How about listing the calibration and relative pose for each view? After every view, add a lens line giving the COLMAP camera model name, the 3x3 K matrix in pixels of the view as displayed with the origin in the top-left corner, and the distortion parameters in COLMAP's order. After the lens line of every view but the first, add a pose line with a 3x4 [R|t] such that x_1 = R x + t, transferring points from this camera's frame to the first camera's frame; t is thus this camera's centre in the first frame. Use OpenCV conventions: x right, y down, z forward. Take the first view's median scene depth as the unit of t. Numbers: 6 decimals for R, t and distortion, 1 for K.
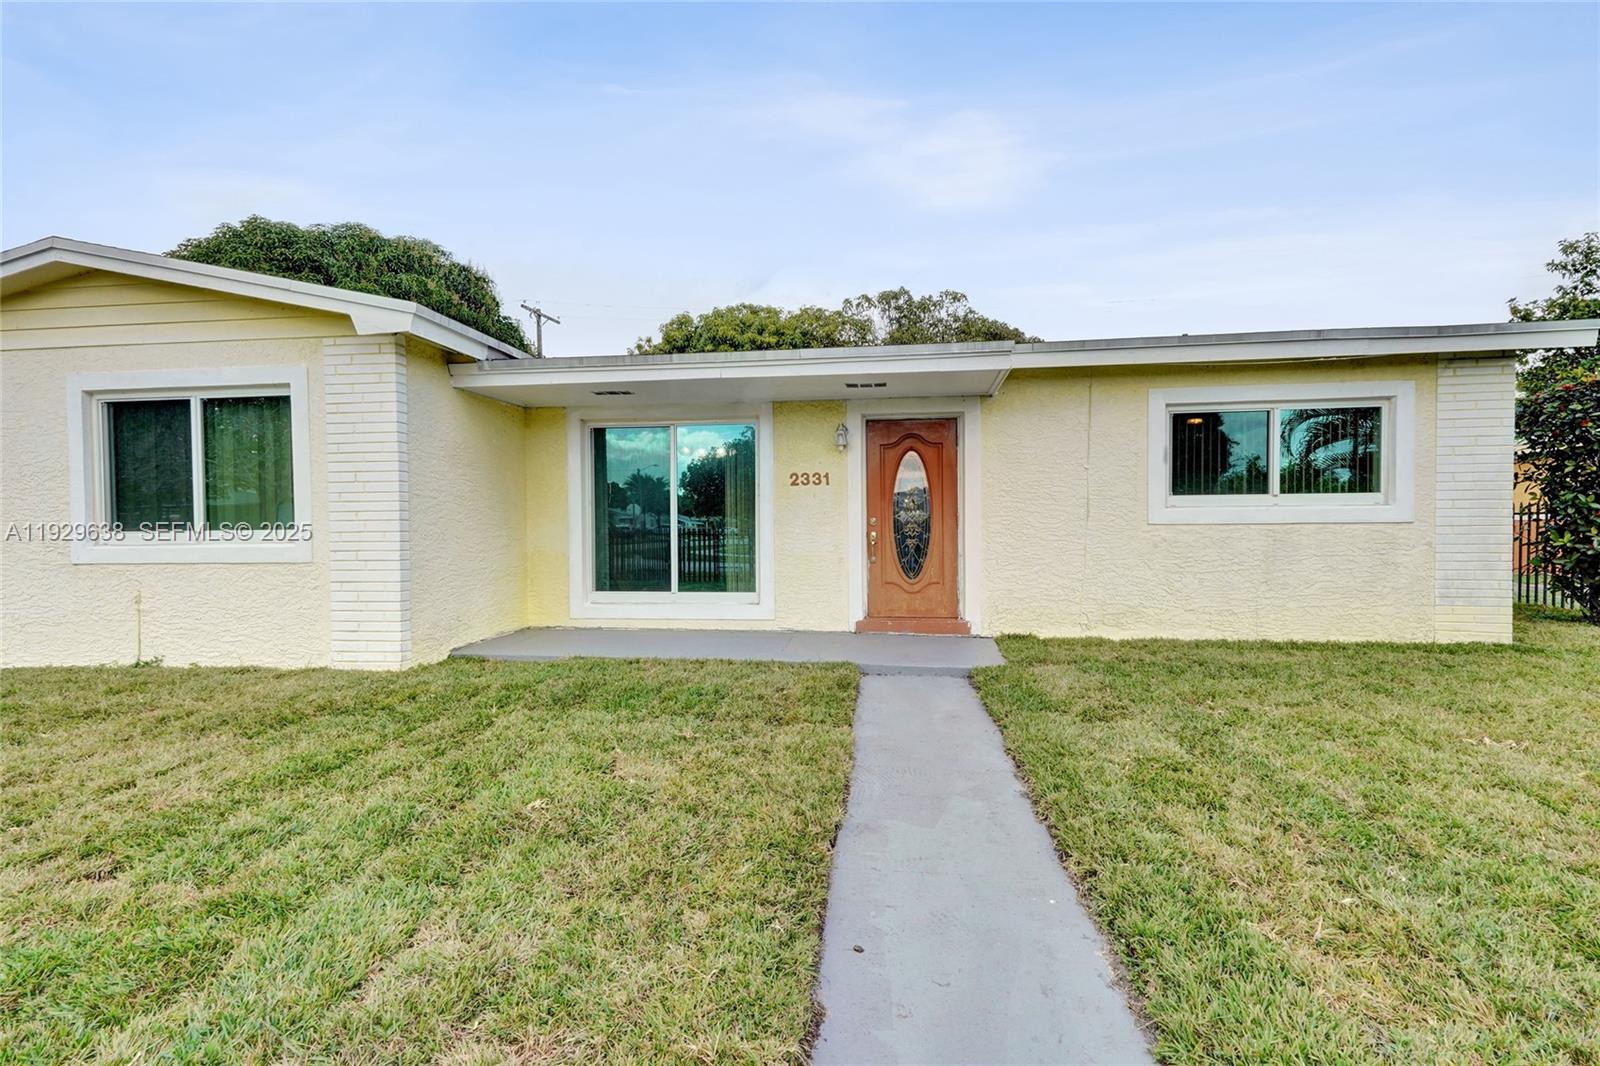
lens RADIAL K [[743.7, 0, 802.5], [0, 743.7, 539.6], [0, 0, 1]] dist [0.046880, -0.022610]
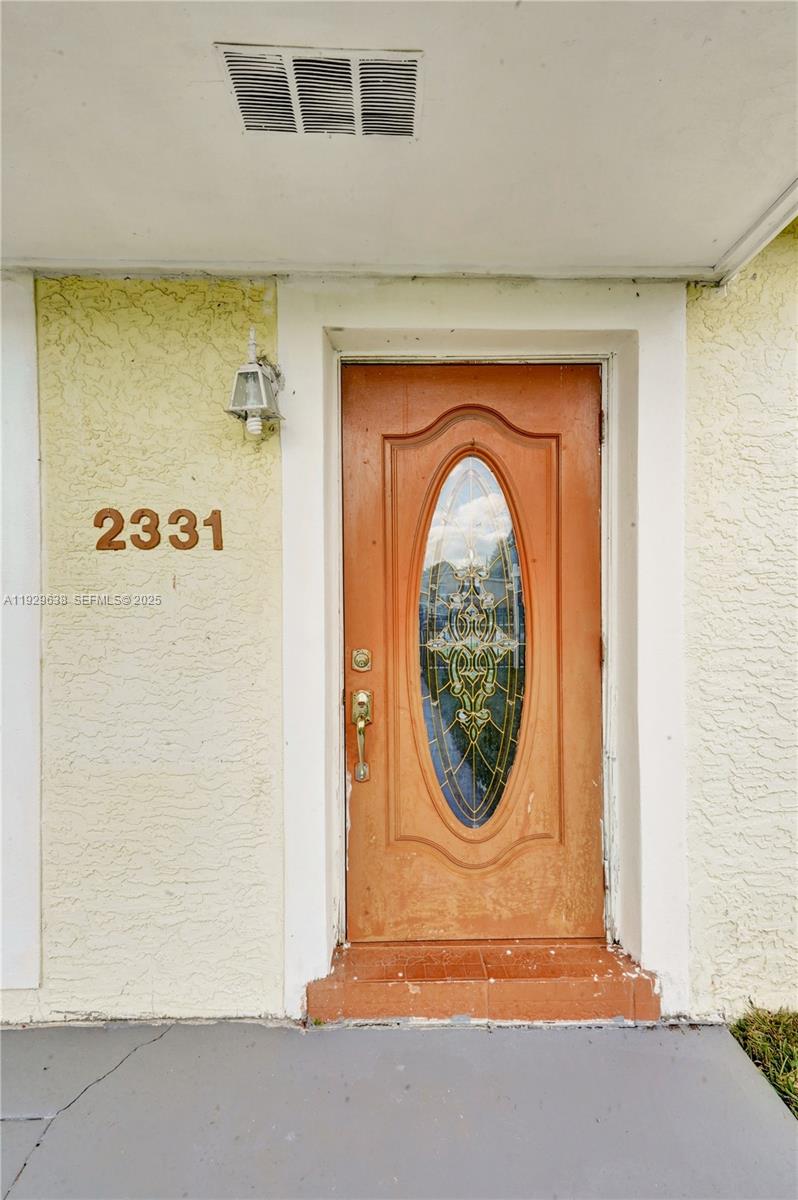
lens RADIAL K [[557.0, 0, 403.5], [0, 557.0, 603.0], [0, 0, 1]] dist [0.013921, 0.000282]
pose [[0.987508, 0.002805, 0.157542, 0.074434], [0.001048, 0.999702, -0.024368, -0.044416], [-0.157564, 0.024229, 0.987212, 0.751399]]
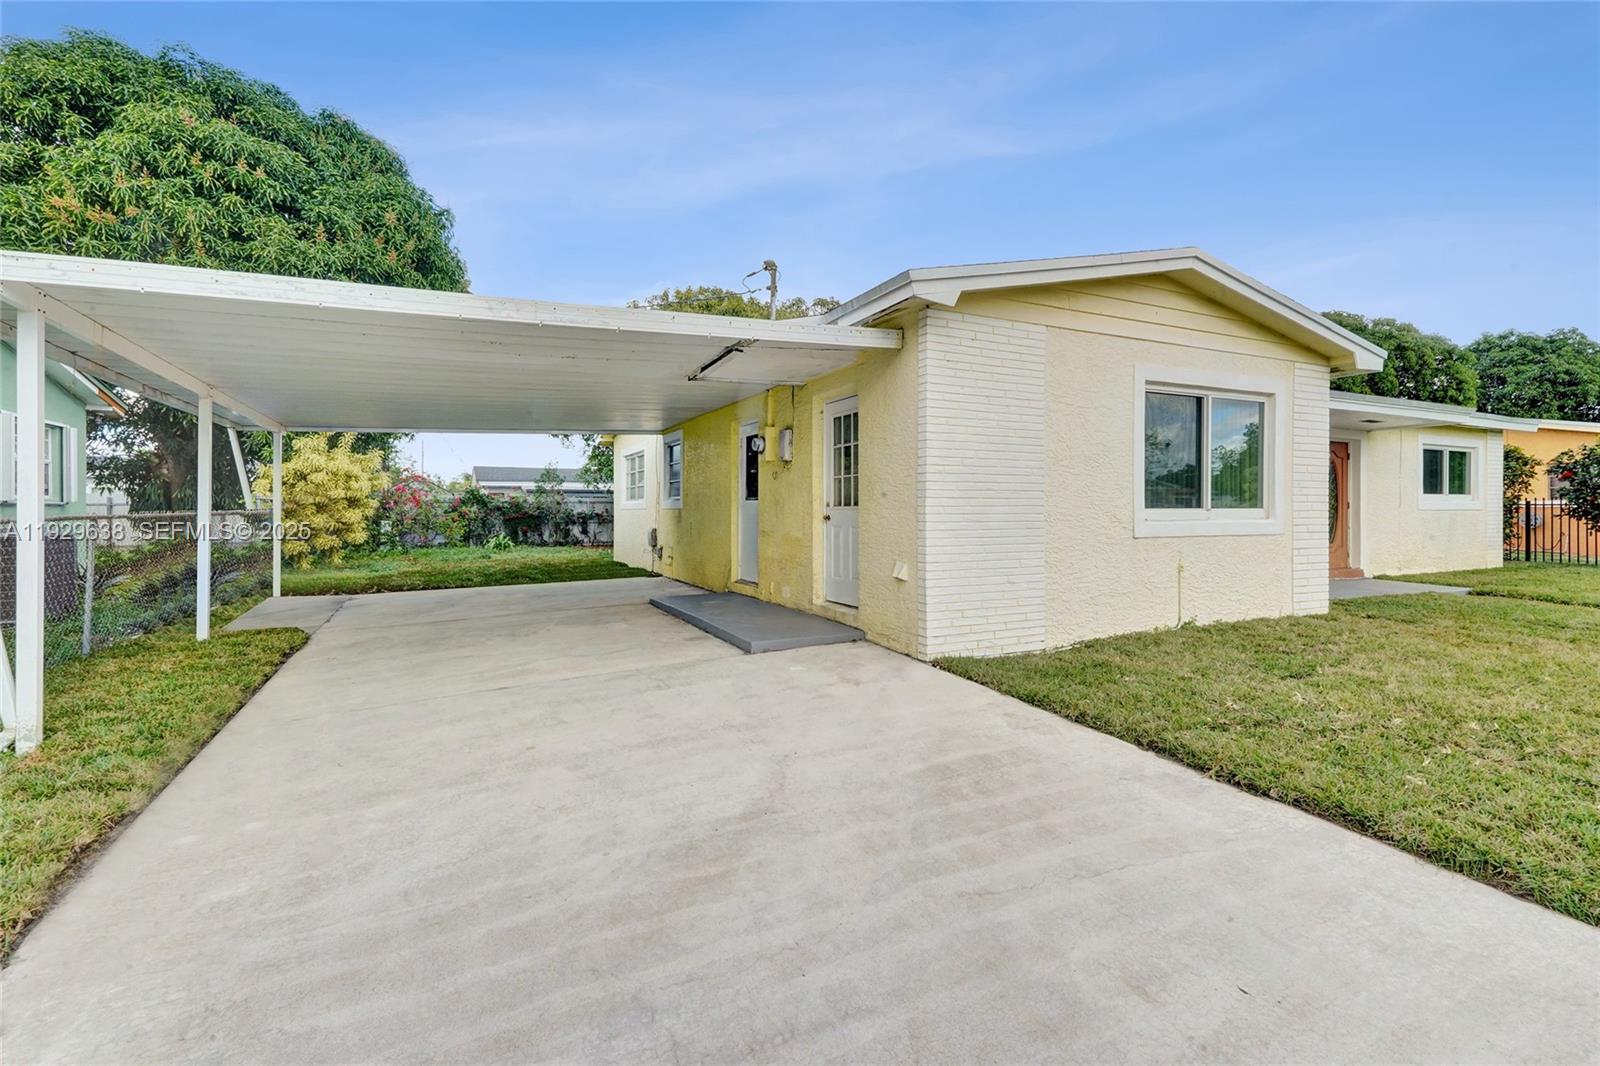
lens RADIAL K [[733.2, 0, 808.0], [0, 733.2, 498.9], [0, 0, 1]] dist [0.035183, 0.000015]
pose [[0.830632, 0.016514, 0.556577, -1.604738], [0.008014, 0.999102, -0.041604, 0.013512], [-0.556765, 0.039018, 0.829753, 0.317728]]
